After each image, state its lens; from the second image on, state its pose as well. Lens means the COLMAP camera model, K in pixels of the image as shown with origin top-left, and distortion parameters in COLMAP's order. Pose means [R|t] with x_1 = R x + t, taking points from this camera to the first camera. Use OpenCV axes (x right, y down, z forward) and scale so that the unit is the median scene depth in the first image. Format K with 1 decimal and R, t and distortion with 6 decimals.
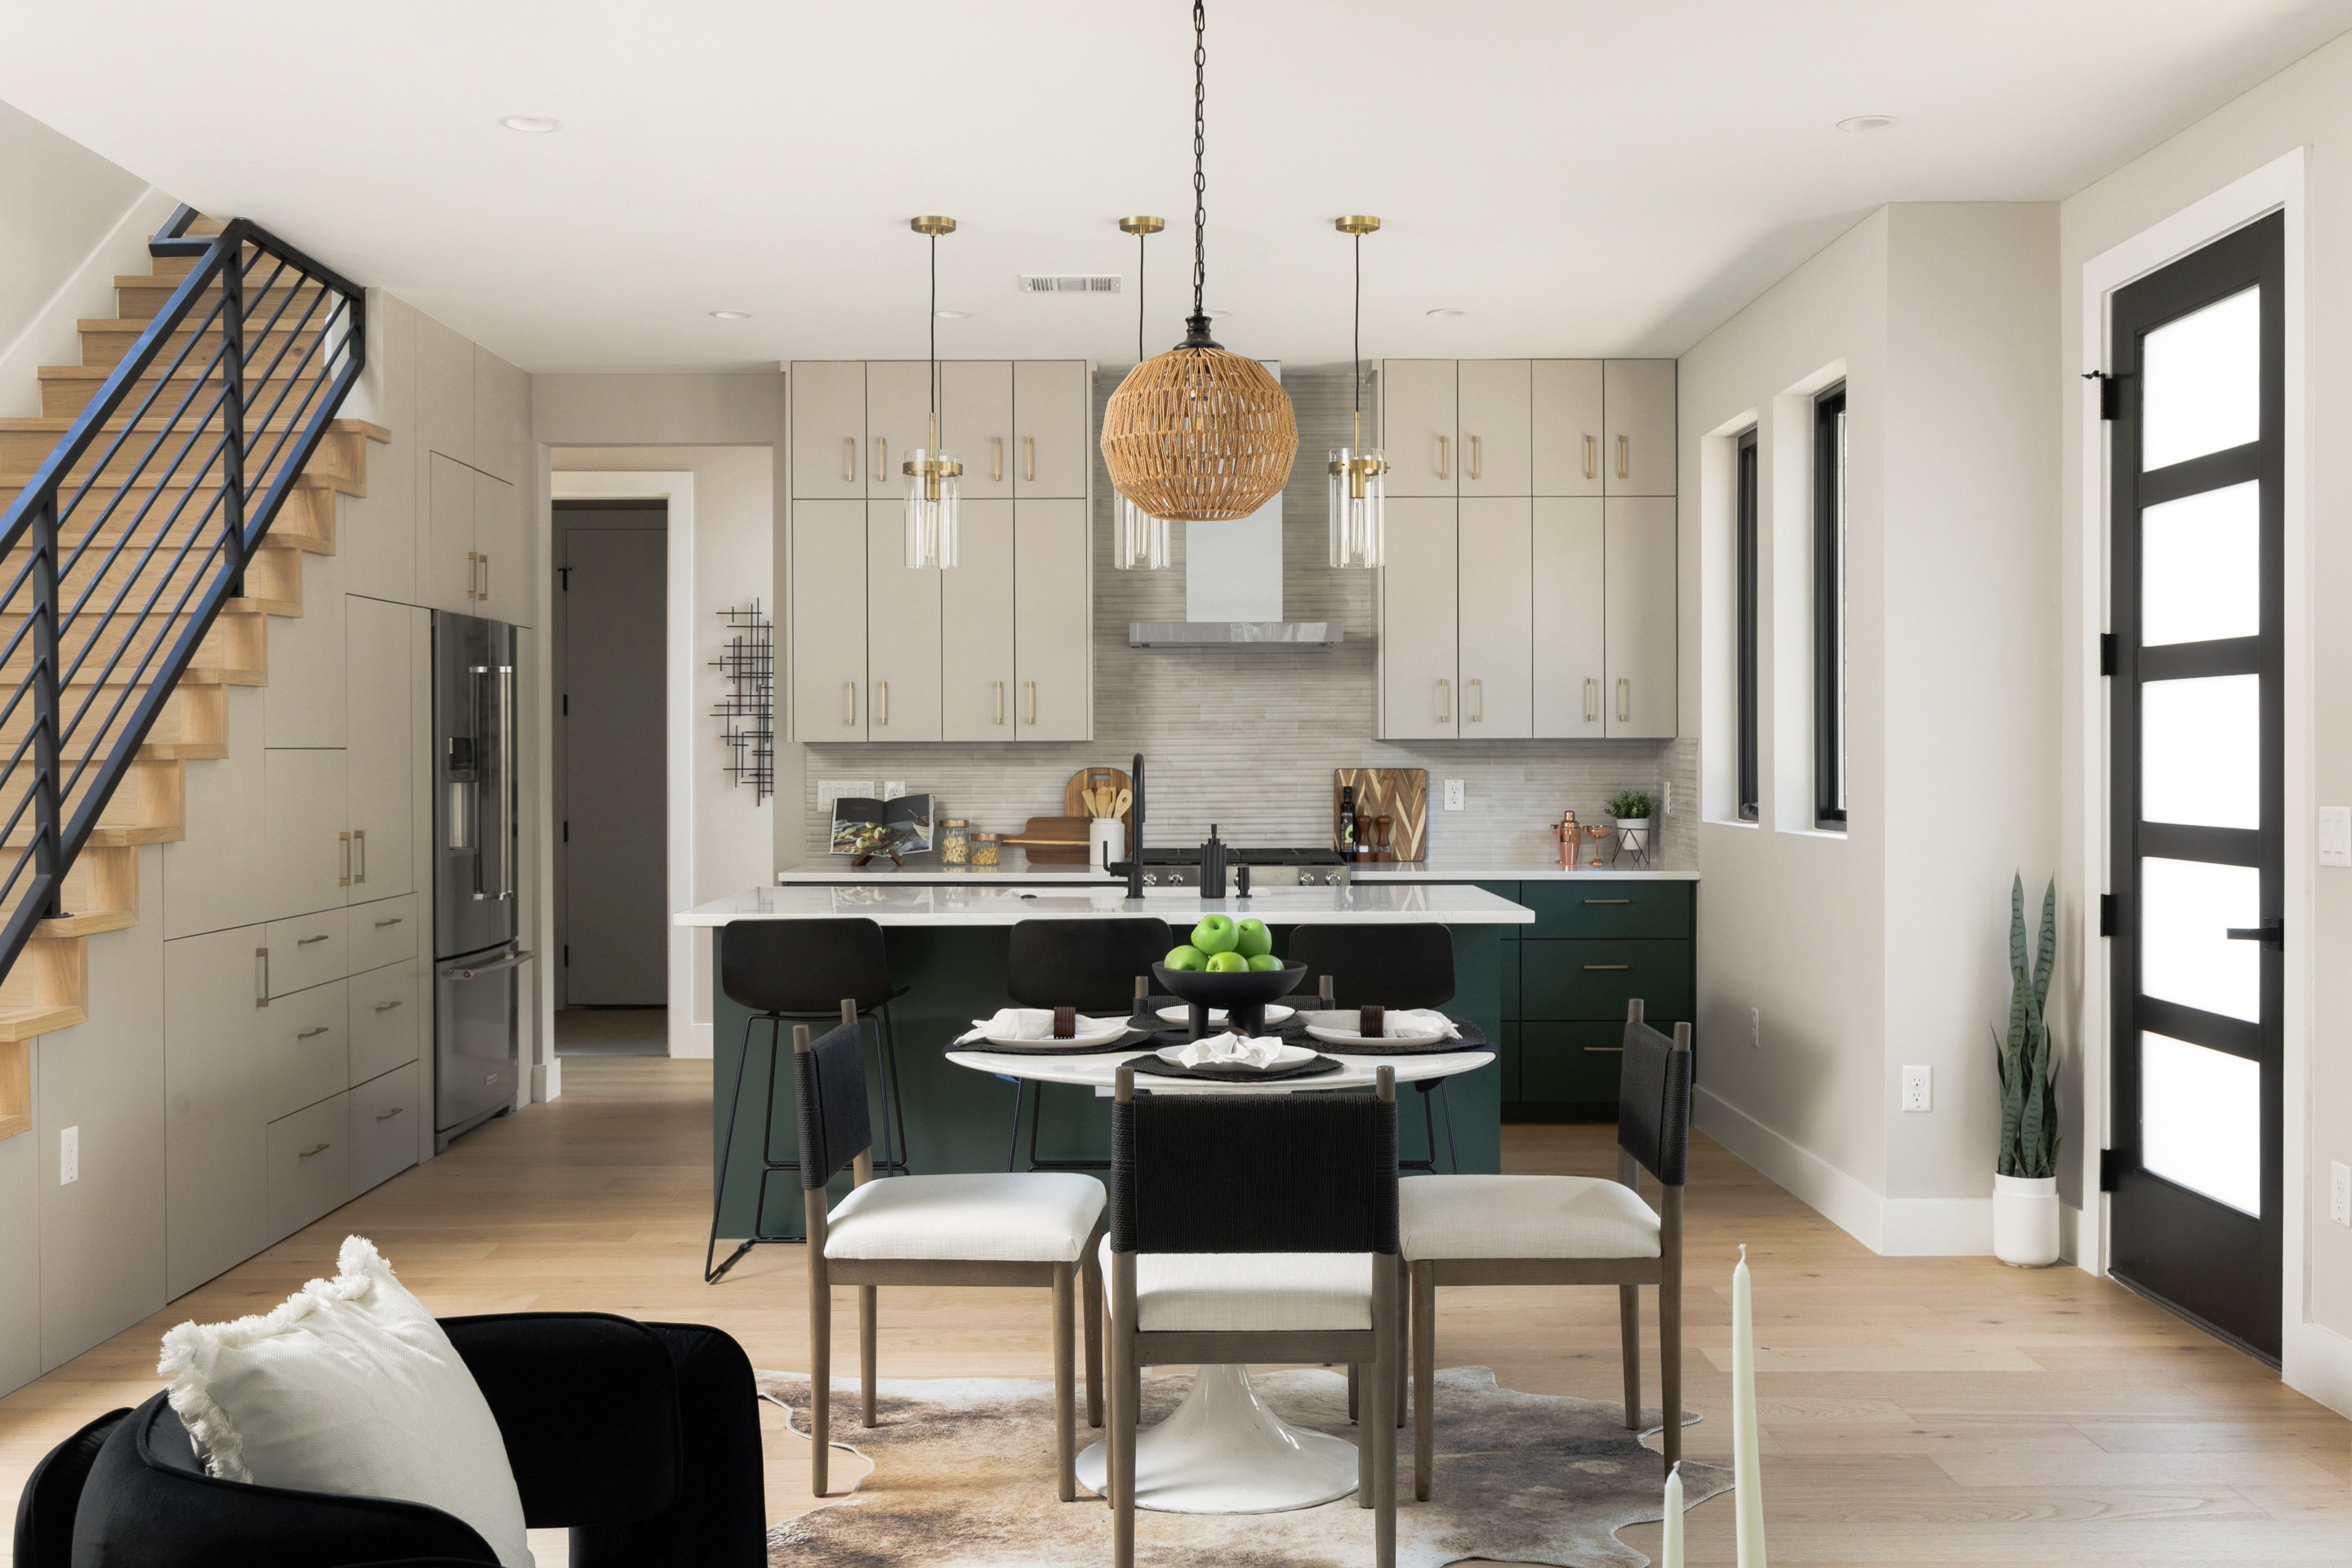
lens RADIAL K [[2305.2, 0, 1183.9], [0, 2305.2, 773.2], [0, 0, 1]] dist [0.002637, -0.000104]
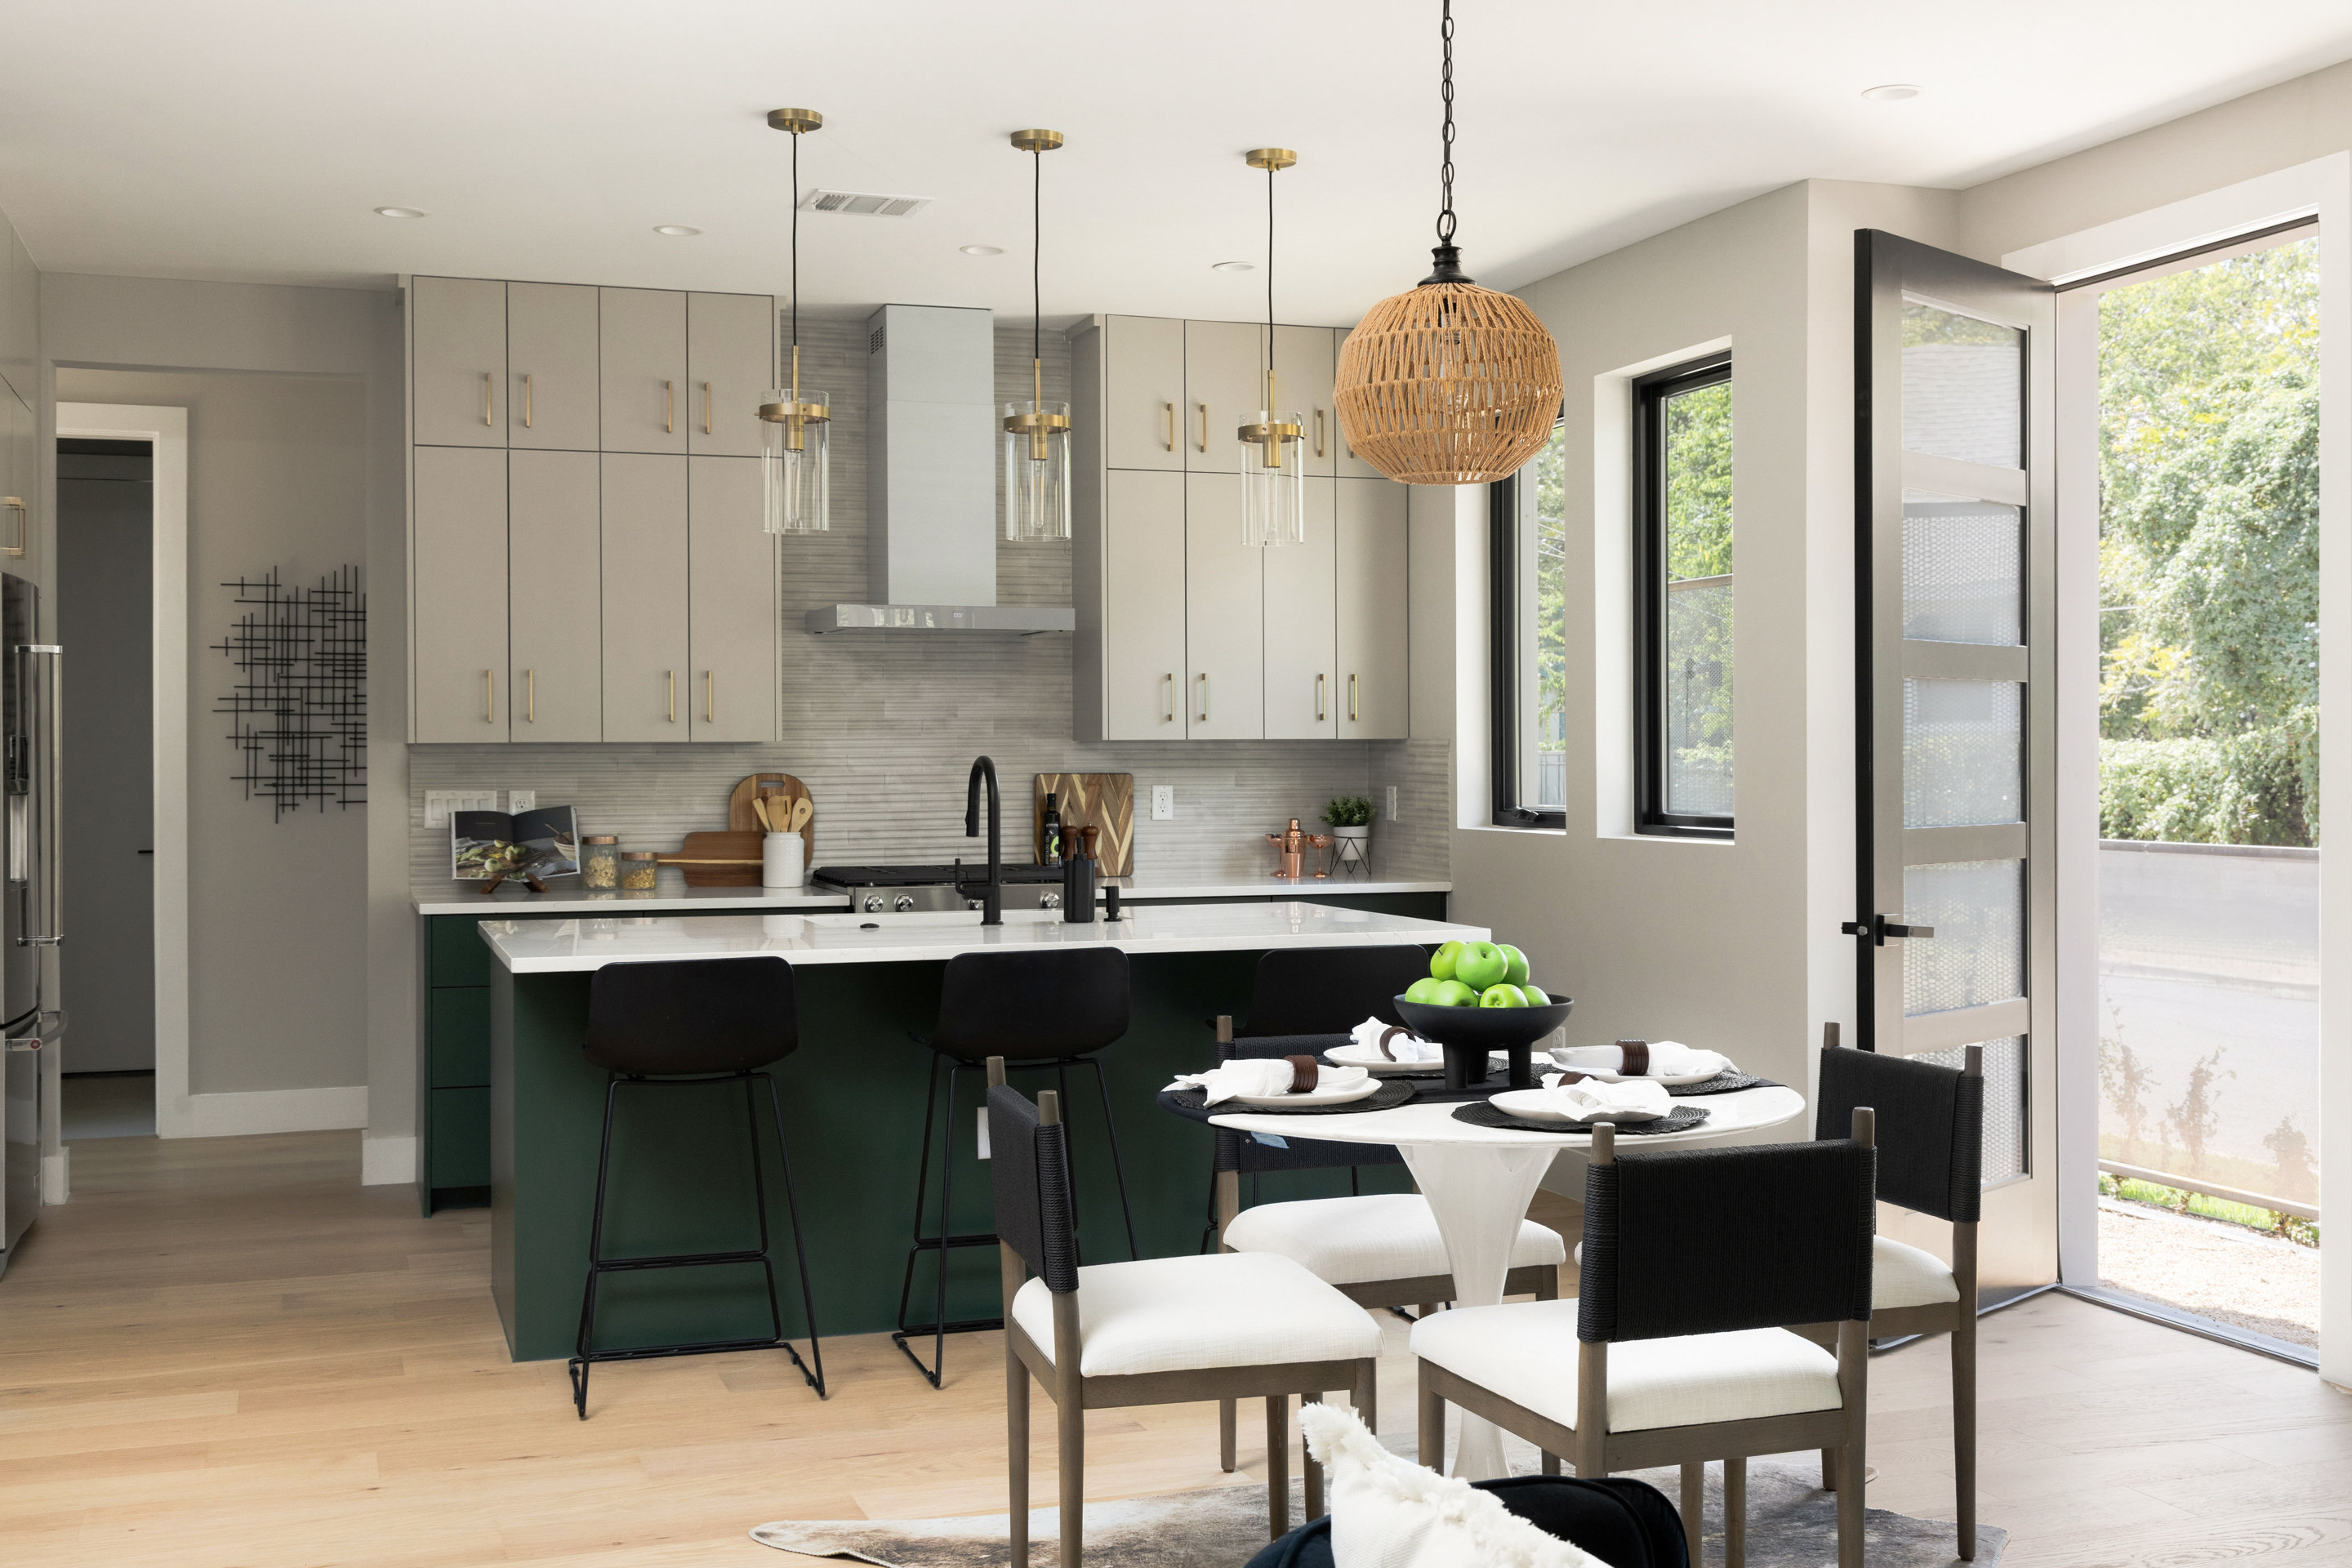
lens RADIAL K [[2493.4, 0, 1183.7], [0, 2493.4, 768.0], [0, 0, 1]] dist [0.009395, -0.007109]
pose [[0.946457, -0.002853, 0.322817, -0.193164], [0.004455, 0.999981, -0.004223, 0.000188], [-0.322799, 0.005435, 0.946452, 0.075437]]
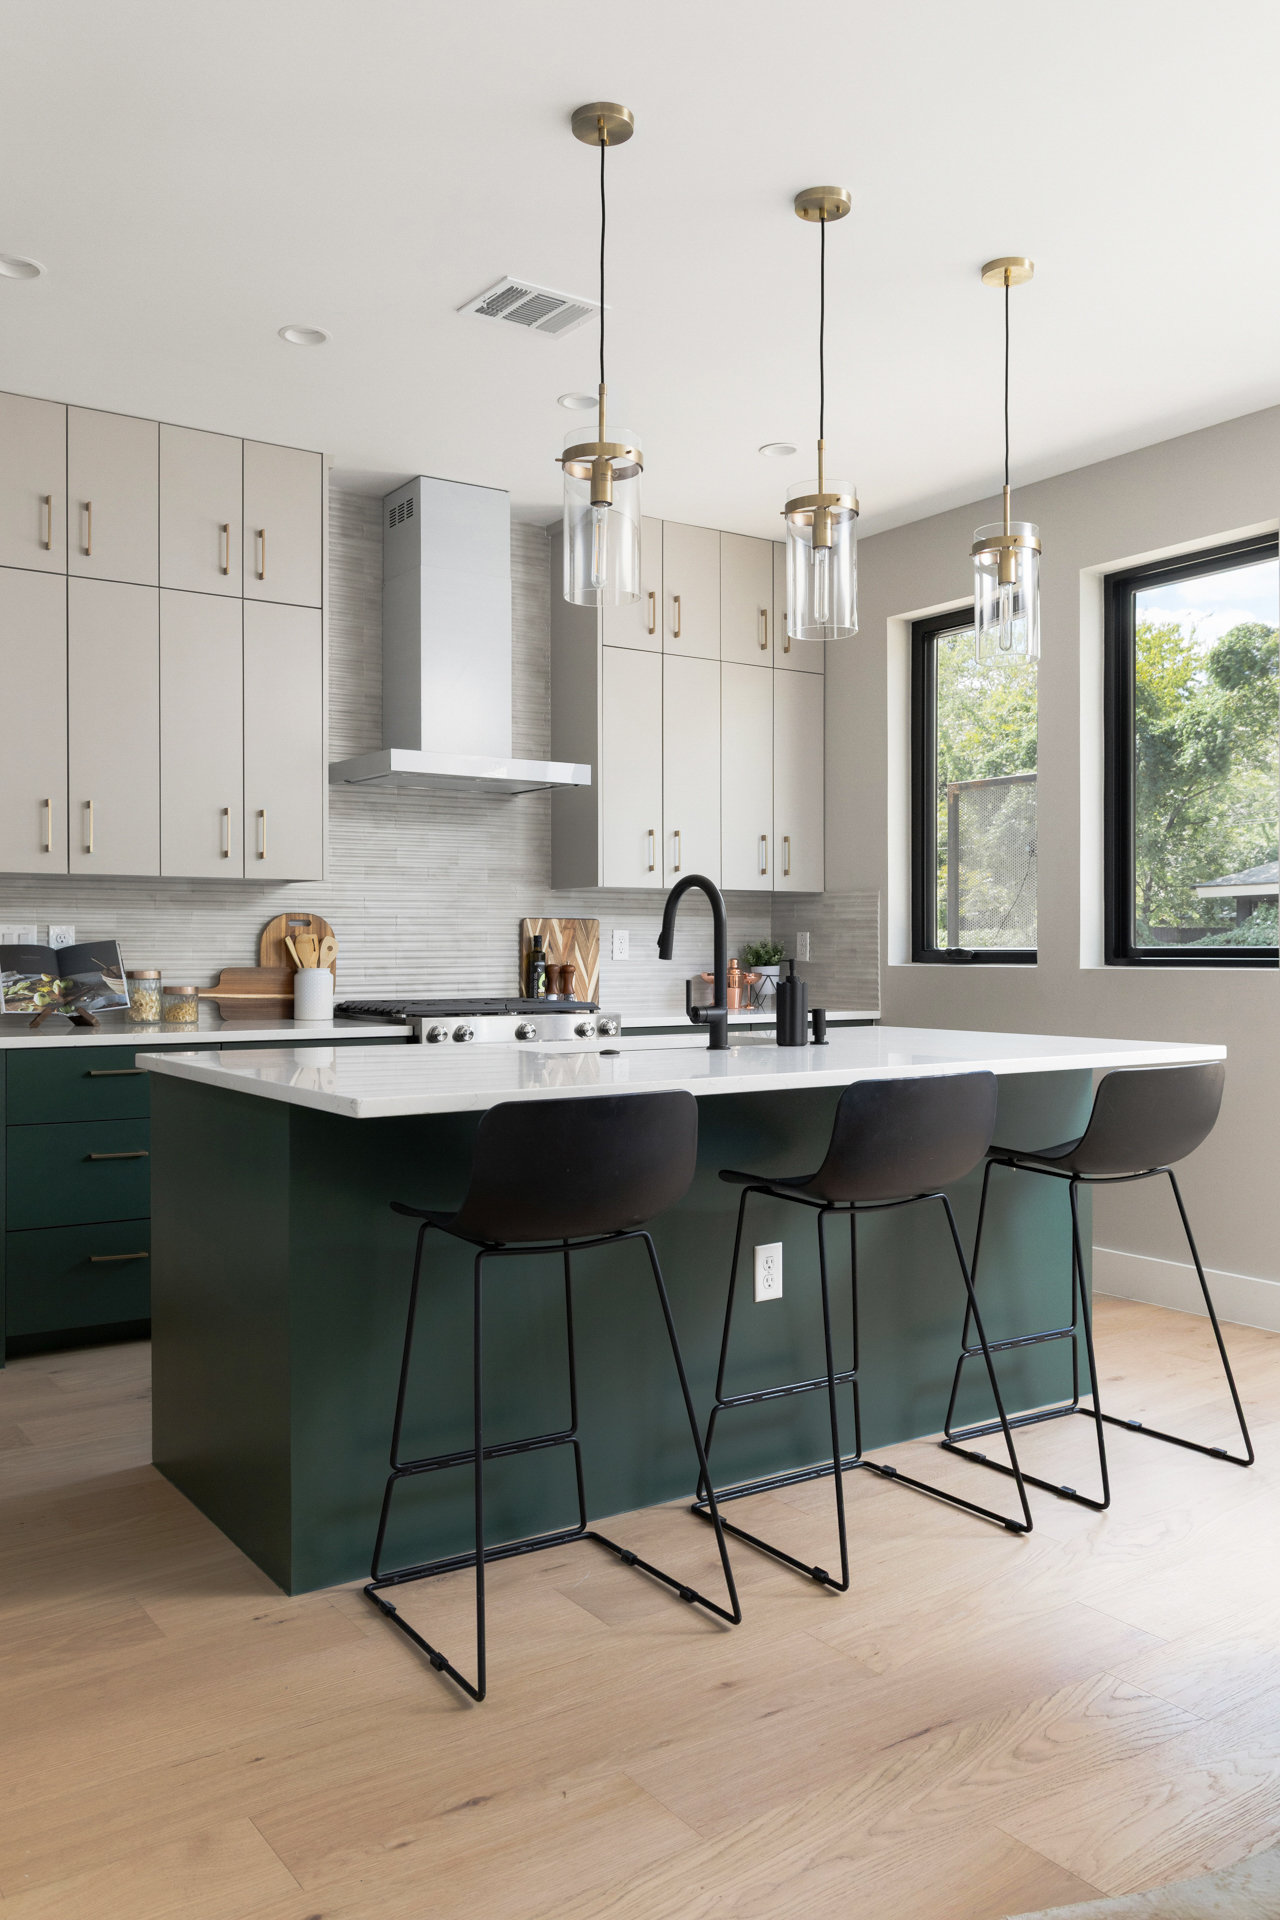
lens RADIAL K [[1528.3, 0, 640.0], [0, 1528.3, 960.0], [0, 0, 1]] dist [-0.002878, 0.003167]
pose [[0.829193, -0.001683, 0.558960, -0.265906], [0.003333, 0.999993, -0.001934, 0.017991], [-0.558953, 0.003466, 0.829192, 0.431309]]
